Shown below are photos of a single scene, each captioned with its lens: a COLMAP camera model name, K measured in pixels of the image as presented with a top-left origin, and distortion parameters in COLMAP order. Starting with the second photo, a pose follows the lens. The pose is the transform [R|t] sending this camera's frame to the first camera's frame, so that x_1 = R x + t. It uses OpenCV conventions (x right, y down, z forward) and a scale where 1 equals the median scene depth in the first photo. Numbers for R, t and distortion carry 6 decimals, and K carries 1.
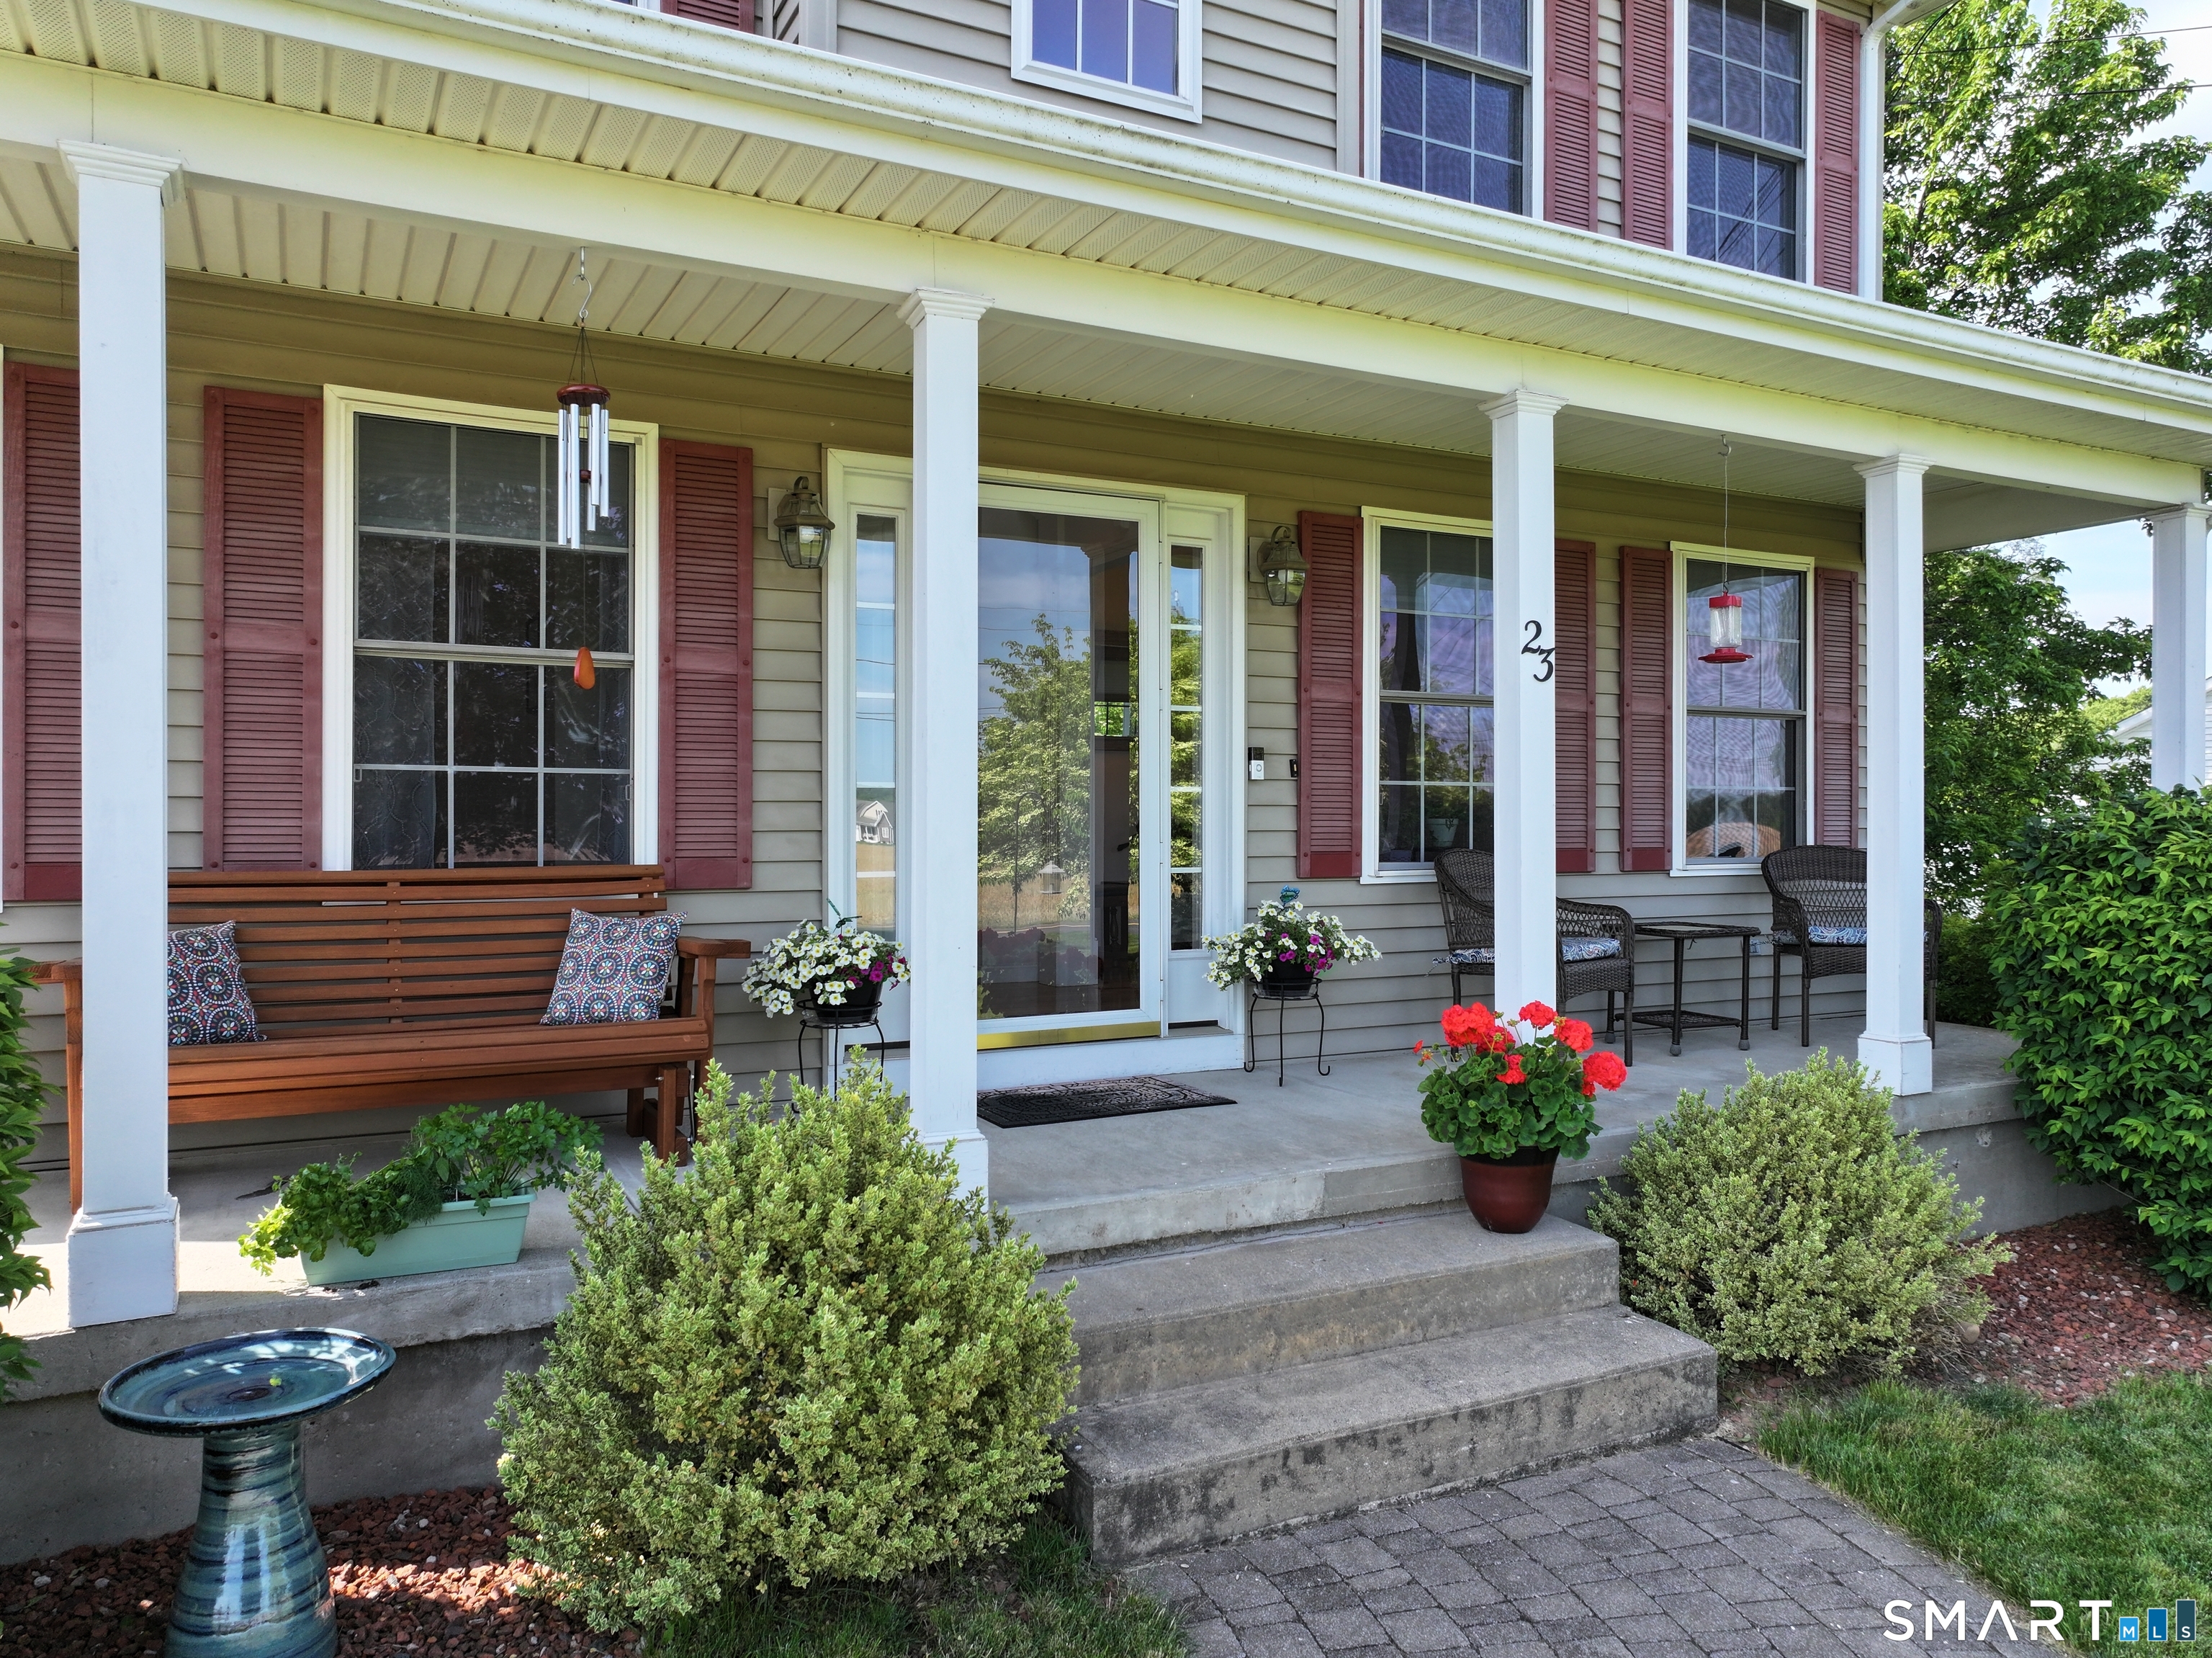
lens RADIAL K [[1541.7, 0, 1120.7], [0, 1541.7, 826.6], [0, 0, 1]] dist [-0.022234, -0.007148]
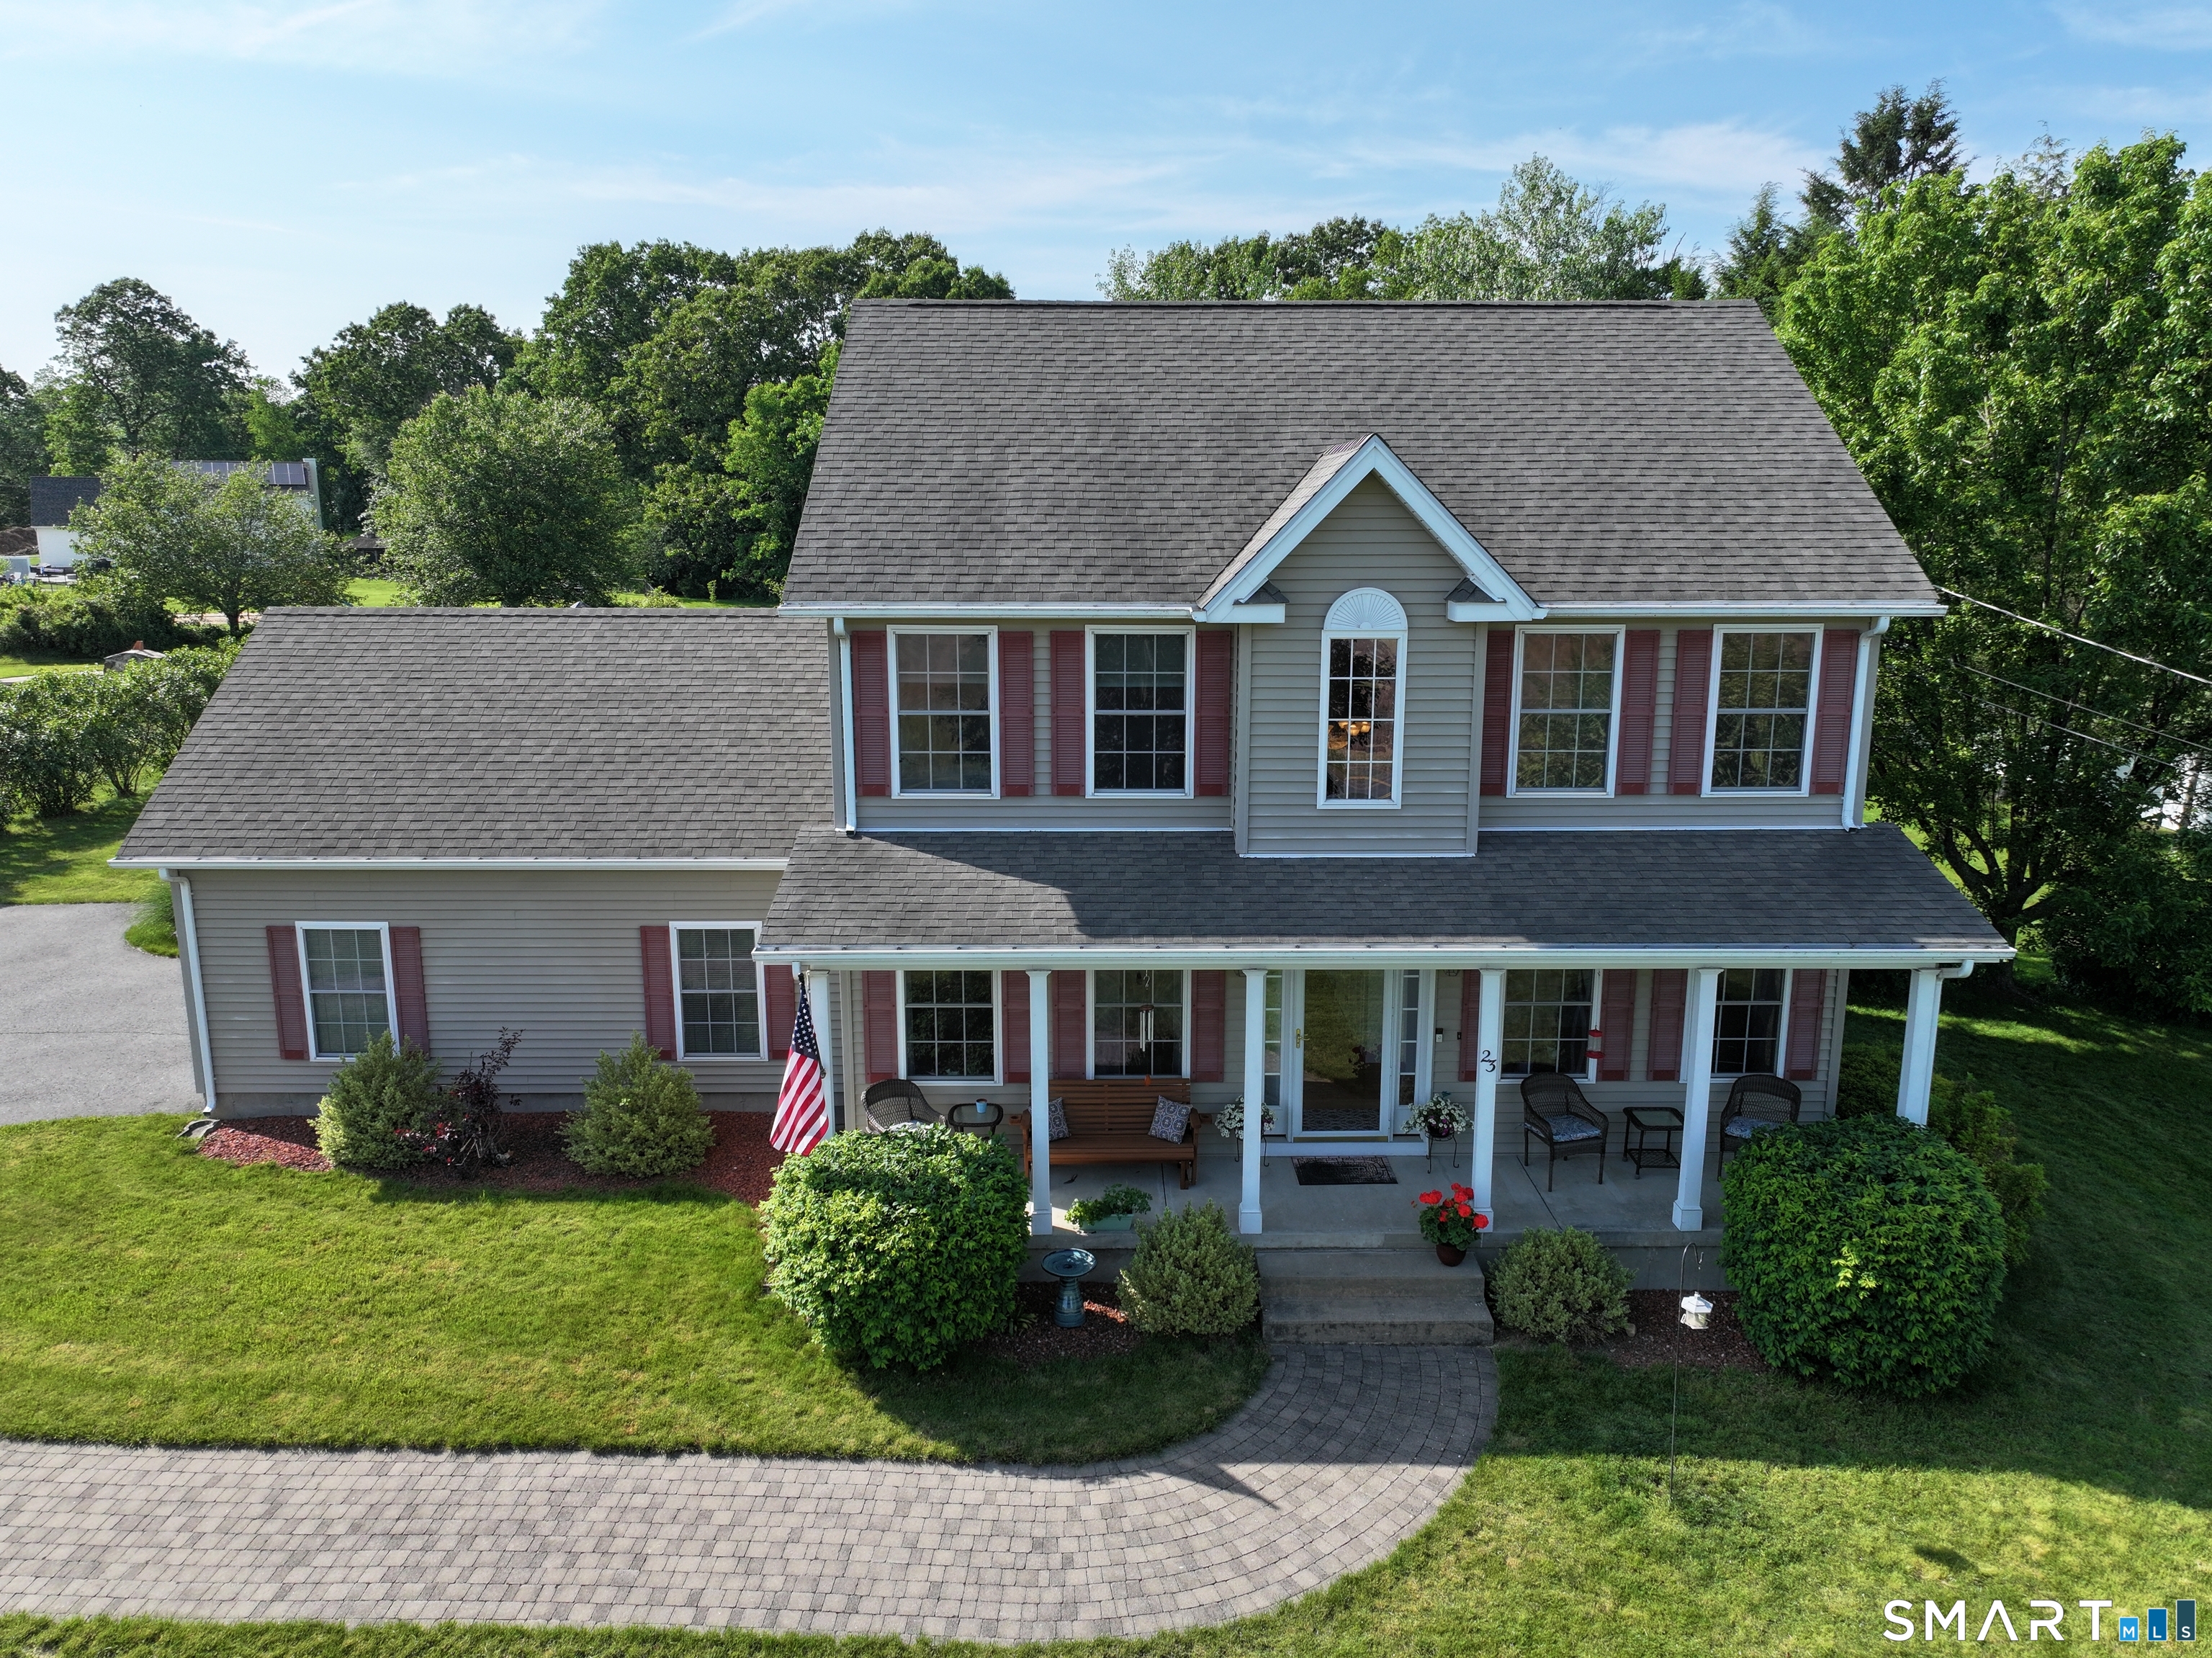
lens RADIAL K [[1541.7, 0, 1120.7], [0, 1541.7, 826.6], [0, 0, 1]] dist [-0.022234, -0.007148]
pose [[0.887604, 0.095423, -0.450614, 0.931198], [0.002476, 0.977303, 0.211832, -1.156836], [0.460600, -0.189139, 0.867222, -1.635988]]
